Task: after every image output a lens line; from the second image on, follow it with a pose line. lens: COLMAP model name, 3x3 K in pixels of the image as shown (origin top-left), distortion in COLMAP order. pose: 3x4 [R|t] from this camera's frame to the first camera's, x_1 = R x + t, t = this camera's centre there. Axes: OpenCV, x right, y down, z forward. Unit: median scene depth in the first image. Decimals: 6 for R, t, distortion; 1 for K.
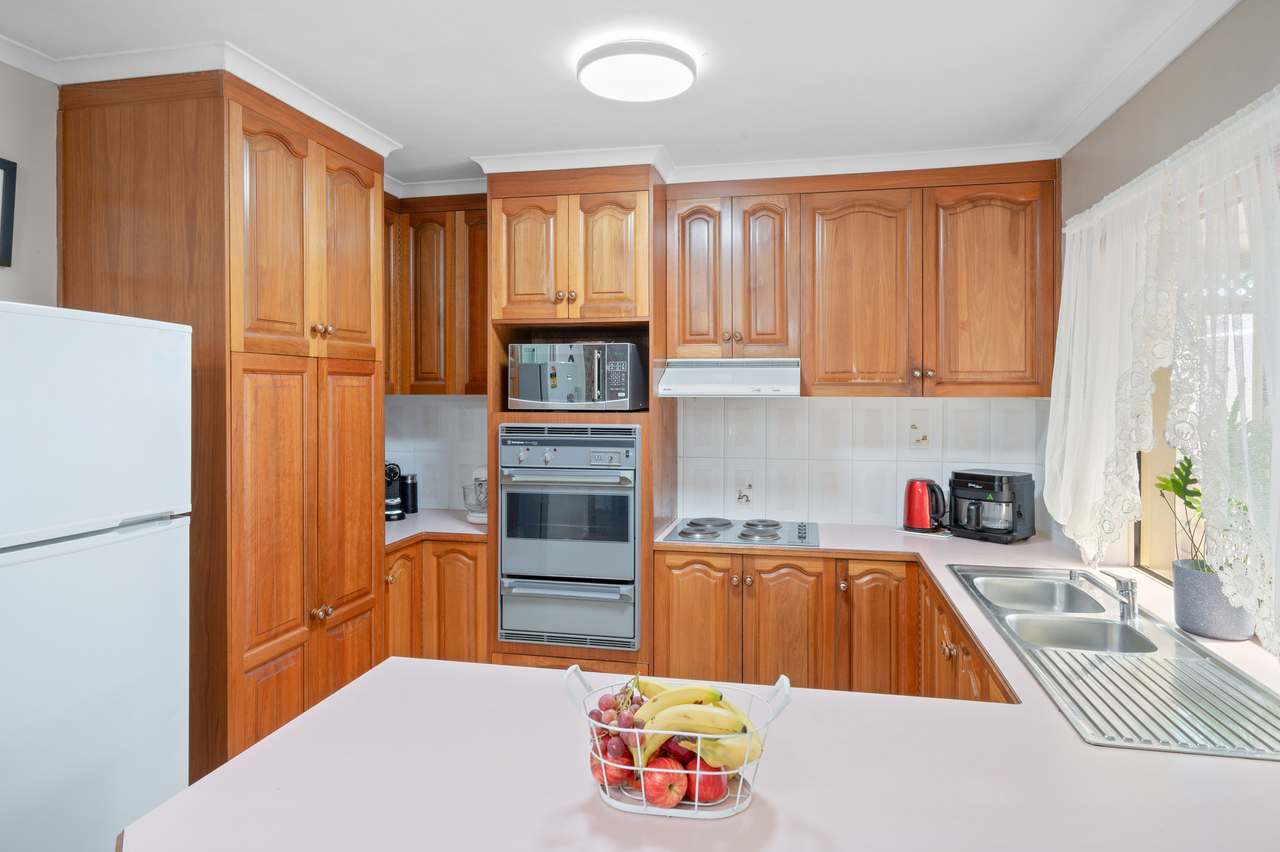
lens RADIAL K [[764.7, 0, 642.8], [0, 764.7, 408.8], [0, 0, 1]] dist [-0.000038, 0.000068]
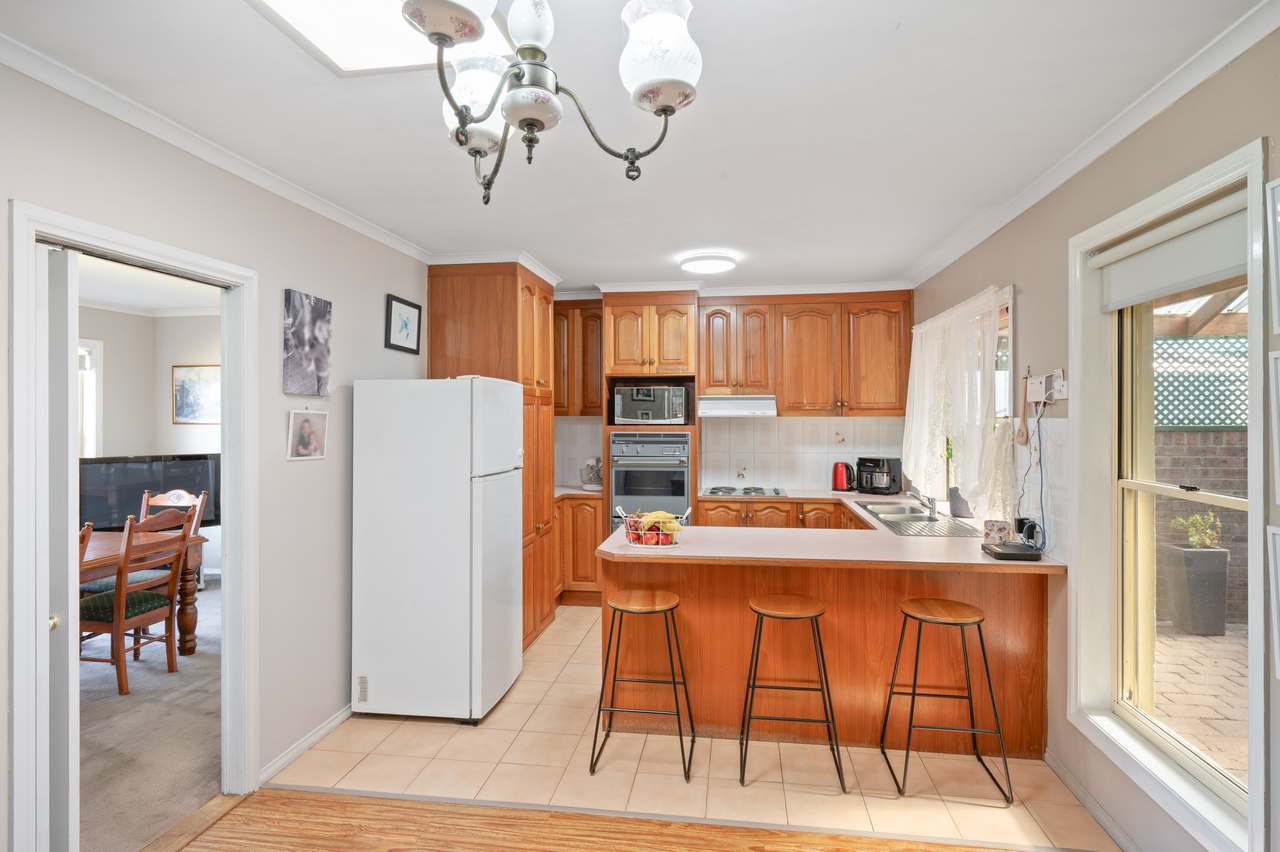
lens RADIAL K [[671.4, 0, 640.0], [0, 671.4, 426.0], [0, 0, 1]] dist [0.000141, -0.000031]
pose [[0.998519, -0.002598, 0.054350, -0.206341], [0.002955, 0.999975, -0.006482, 0.016067], [-0.054332, 0.006633, 0.998501, -0.584711]]
